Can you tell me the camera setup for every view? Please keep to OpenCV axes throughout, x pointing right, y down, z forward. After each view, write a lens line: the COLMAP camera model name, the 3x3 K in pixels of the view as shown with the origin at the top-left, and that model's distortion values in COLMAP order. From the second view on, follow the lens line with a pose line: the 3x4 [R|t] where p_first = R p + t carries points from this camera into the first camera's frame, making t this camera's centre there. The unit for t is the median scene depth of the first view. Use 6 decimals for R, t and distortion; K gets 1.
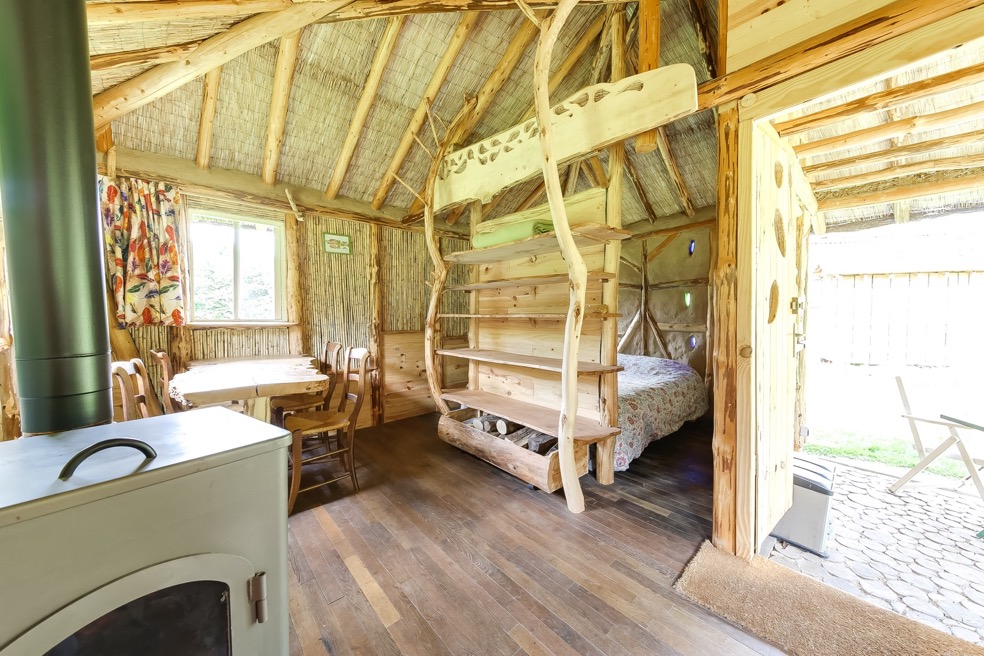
lens RADIAL K [[344.6, 0, 495.9], [0, 344.6, 325.0], [0, 0, 1]] dist [-0.000495, -0.000026]
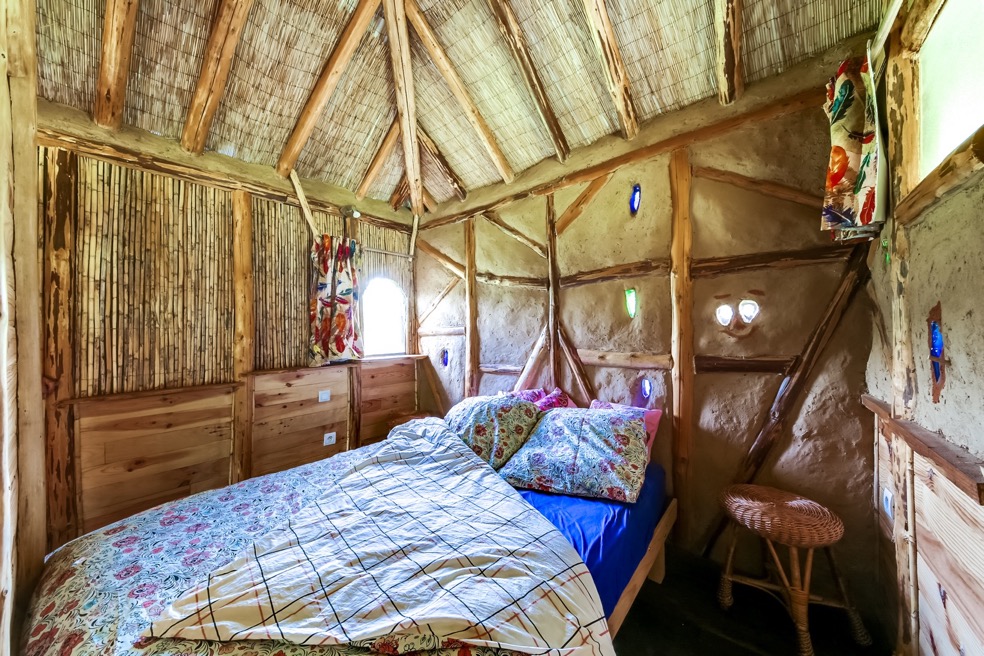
lens RADIAL K [[344.6, 0, 489.3], [0, 344.6, 326.4], [0, 0, 1]] dist [-0.000495, -0.000026]
pose [[0.988189, -0.009998, 0.152914, 0.265529], [0.017840, 0.998590, -0.050002, -0.017898], [-0.152199, 0.052139, 0.986974, 0.519526]]
